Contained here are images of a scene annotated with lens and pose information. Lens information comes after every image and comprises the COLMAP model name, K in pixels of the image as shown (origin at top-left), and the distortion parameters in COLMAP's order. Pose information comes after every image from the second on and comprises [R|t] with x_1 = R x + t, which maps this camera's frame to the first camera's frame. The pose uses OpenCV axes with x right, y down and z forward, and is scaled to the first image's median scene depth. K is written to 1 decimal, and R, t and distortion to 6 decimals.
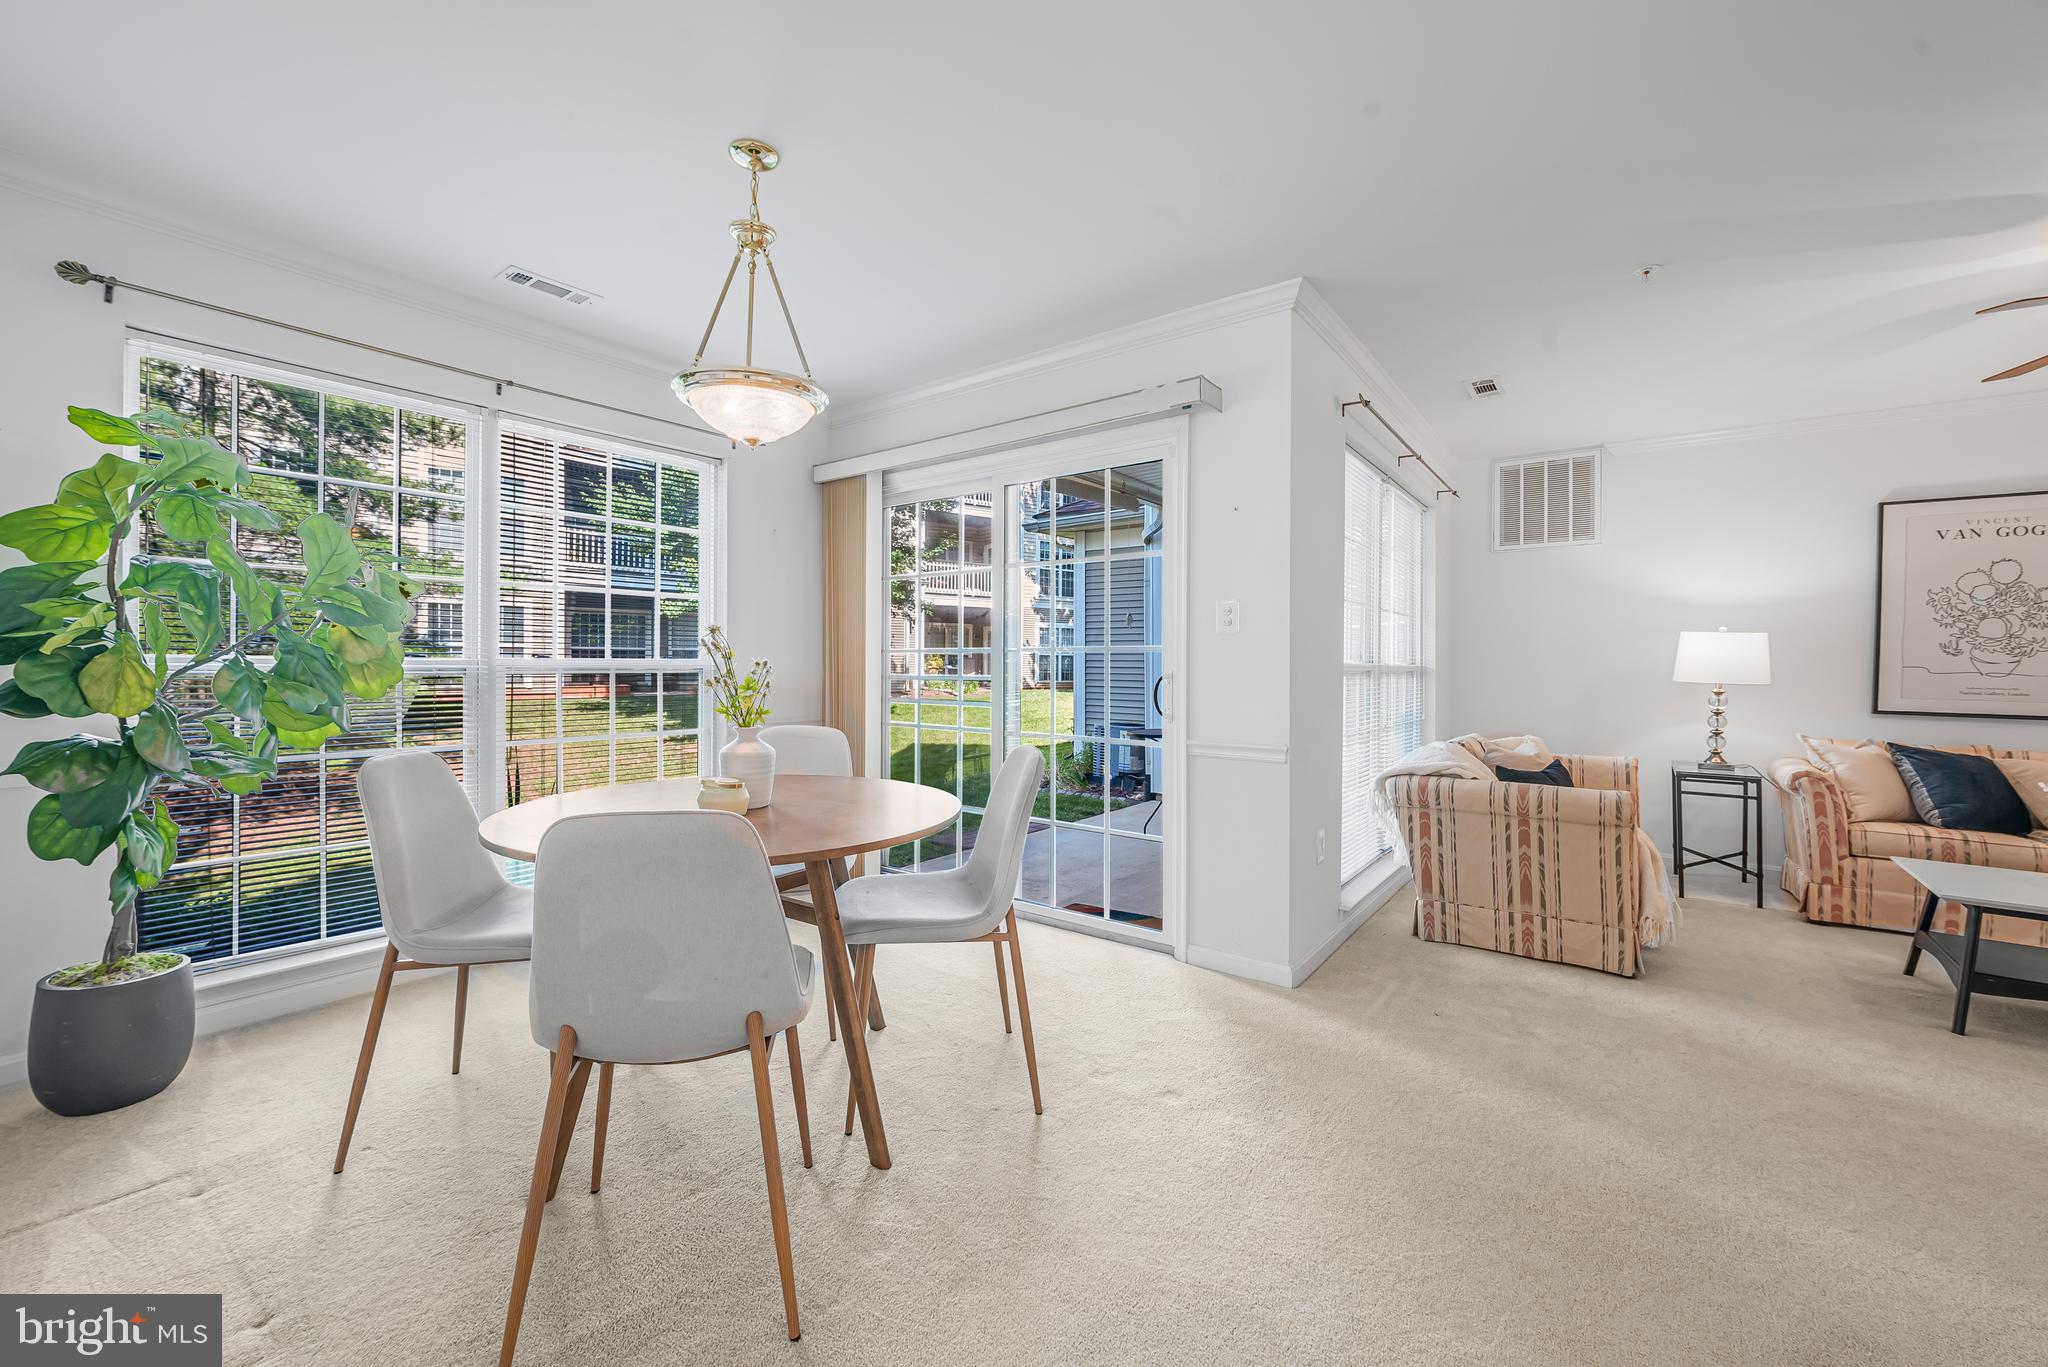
lens RADIAL K [[815.3, 0, 1029.8], [0, 815.3, 672.7], [0, 0, 1]] dist [-0.006613, -0.000245]
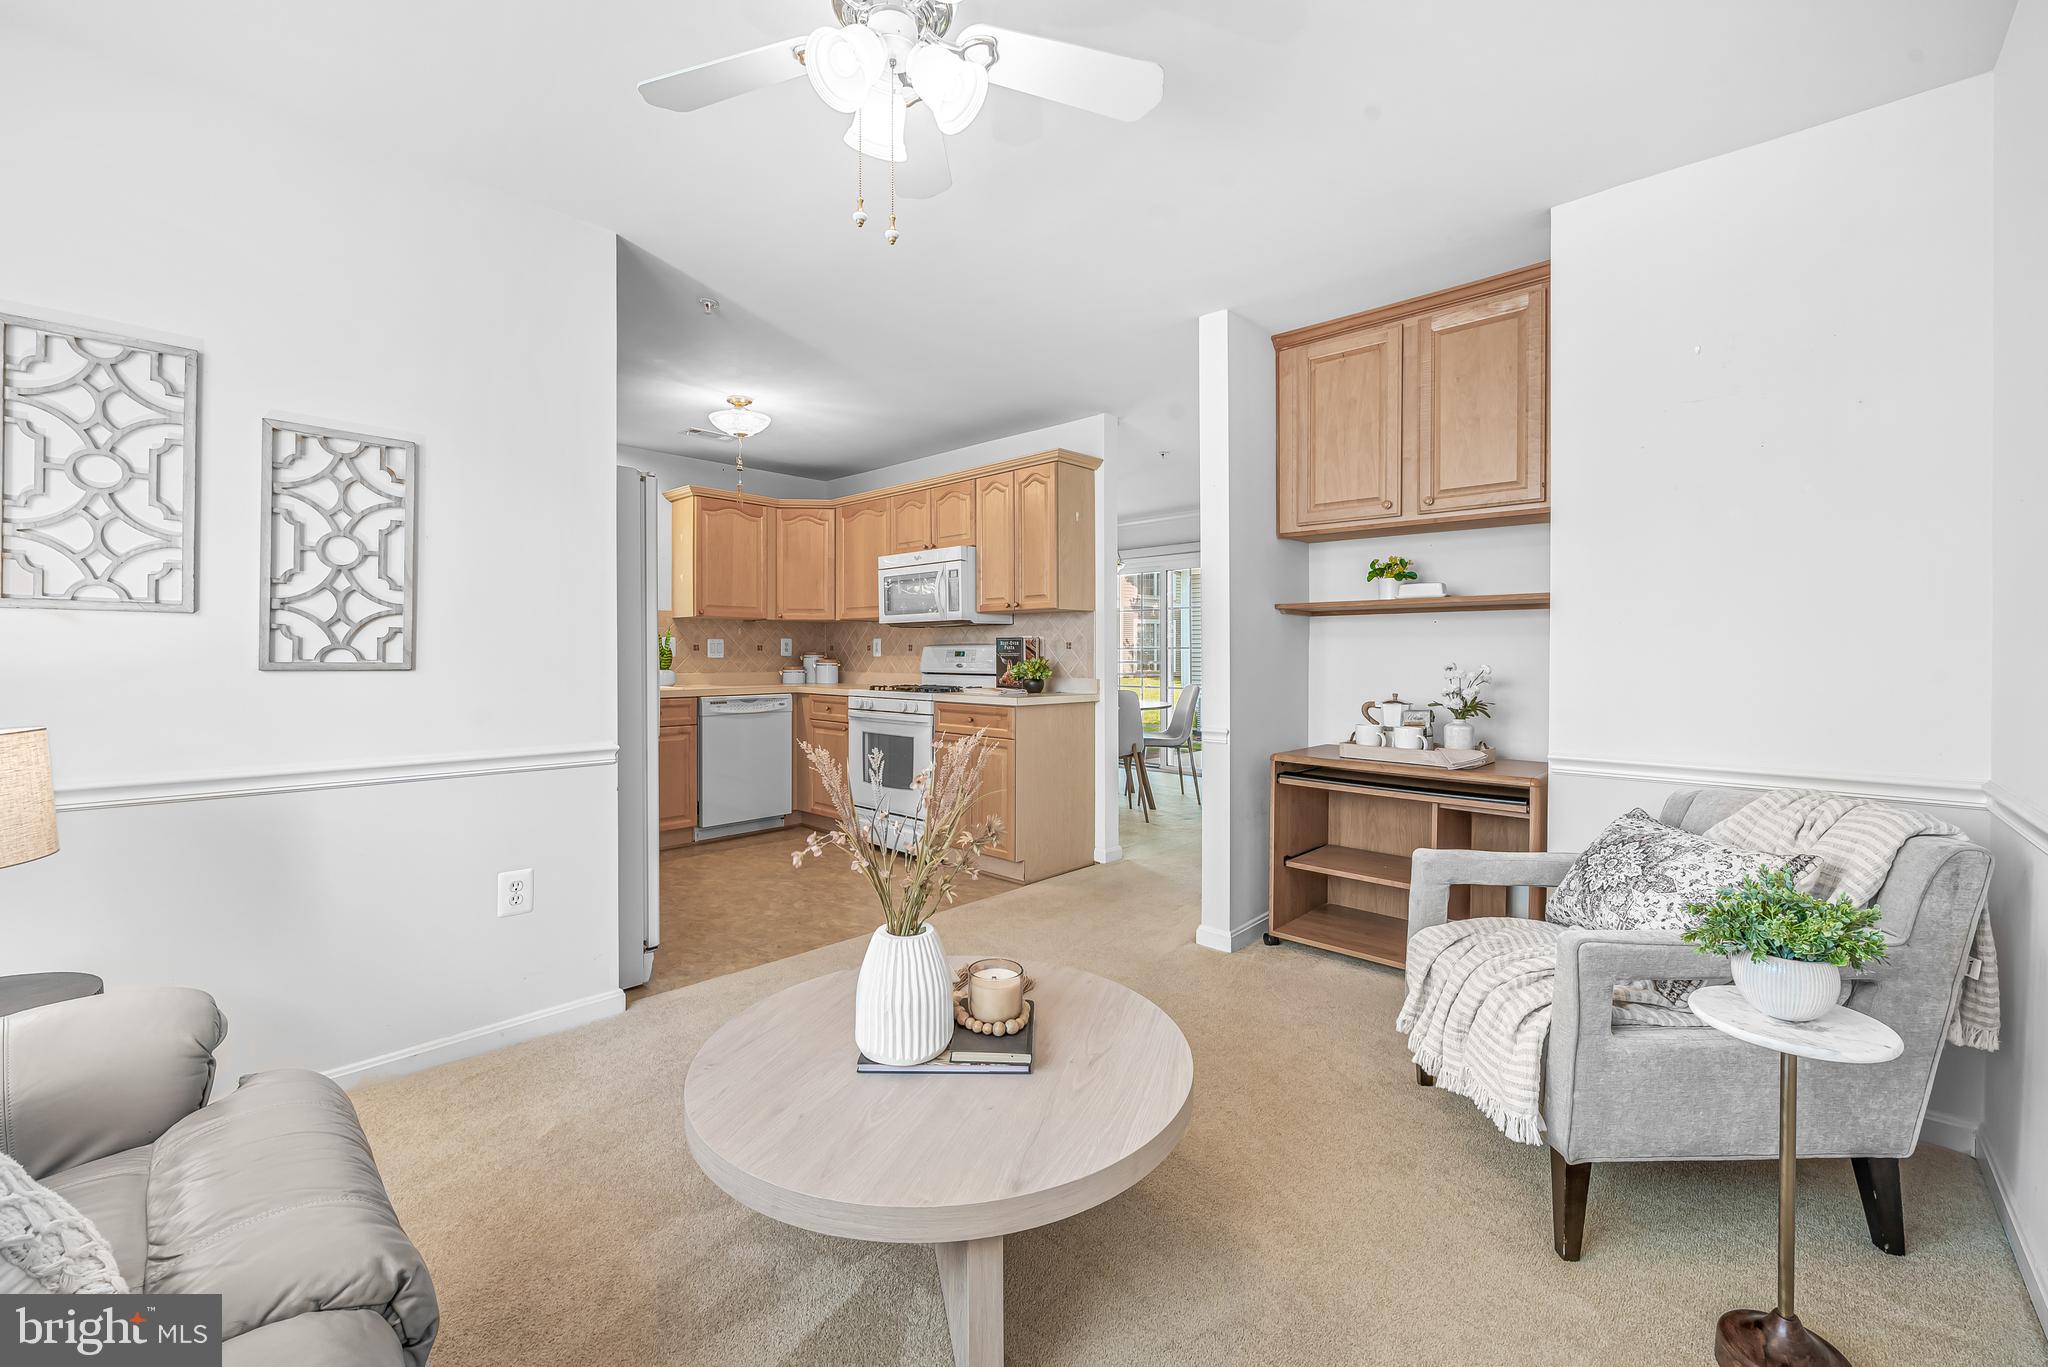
lens RADIAL K [[819.7, 0, 1029.8], [0, 819.7, 650.0], [0, 0, 1]] dist [-0.006131, 0.000012]
pose [[0.995015, -0.007610, -0.099437, -0.174008], [0.005747, 0.999803, -0.019008, 0.016437], [0.099562, 0.018342, 0.994862, -1.163539]]
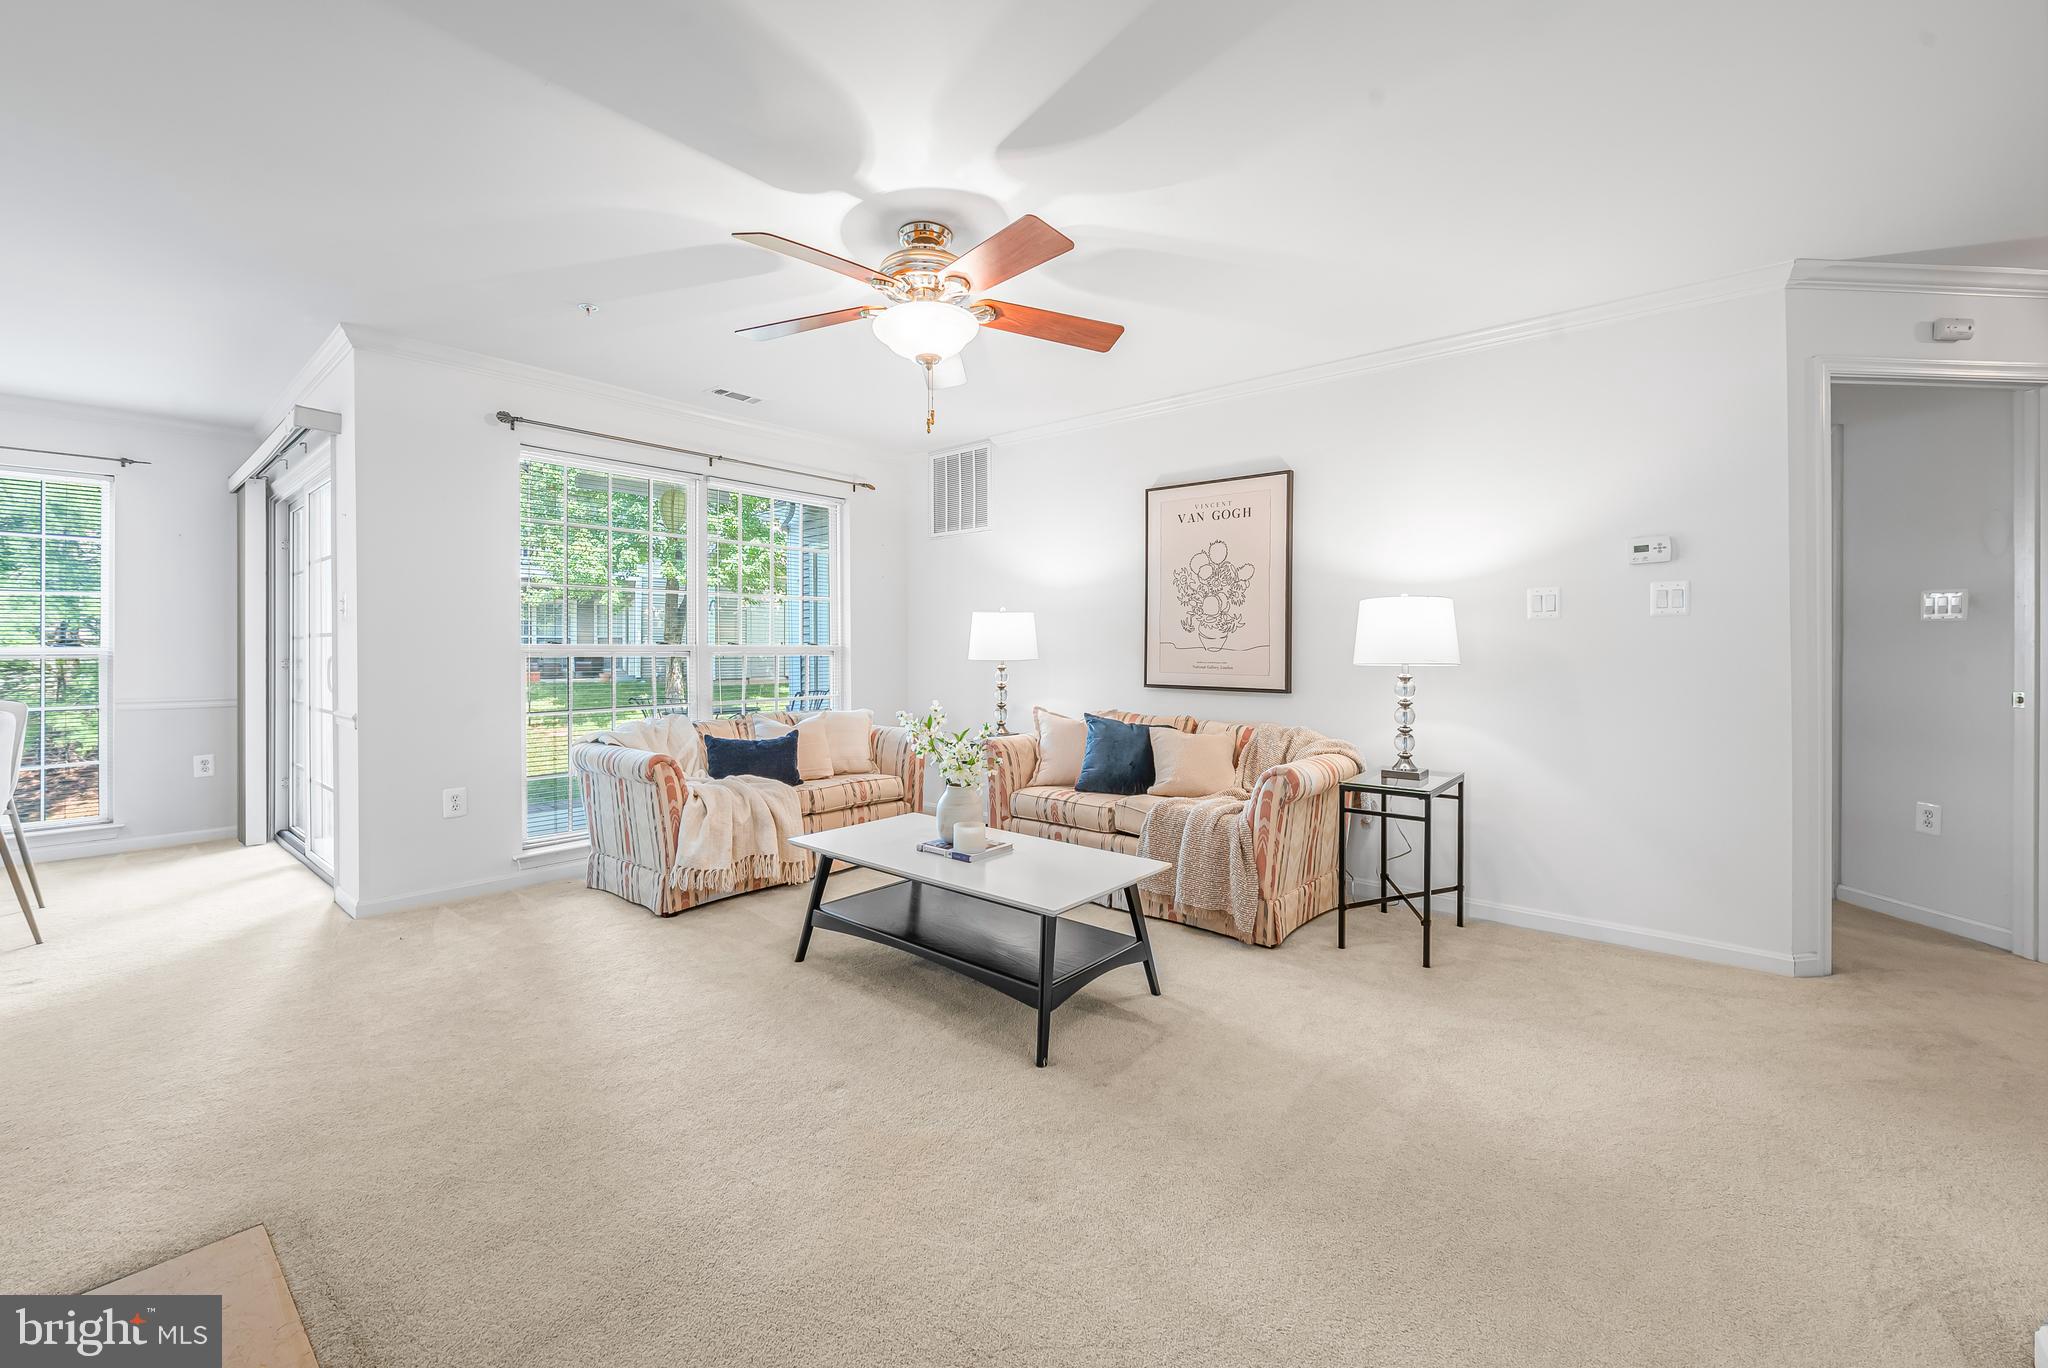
lens RADIAL K [[851.2, 0, 1033.1], [0, 851.2, 641.5], [0, 0, 1]] dist [-0.000758, -0.000172]
pose [[0.998481, -0.010620, -0.054068, 1.077328], [0.009704, 0.999805, -0.017187, 0.009627], [0.054240, 0.016636, 0.998389, -0.139902]]
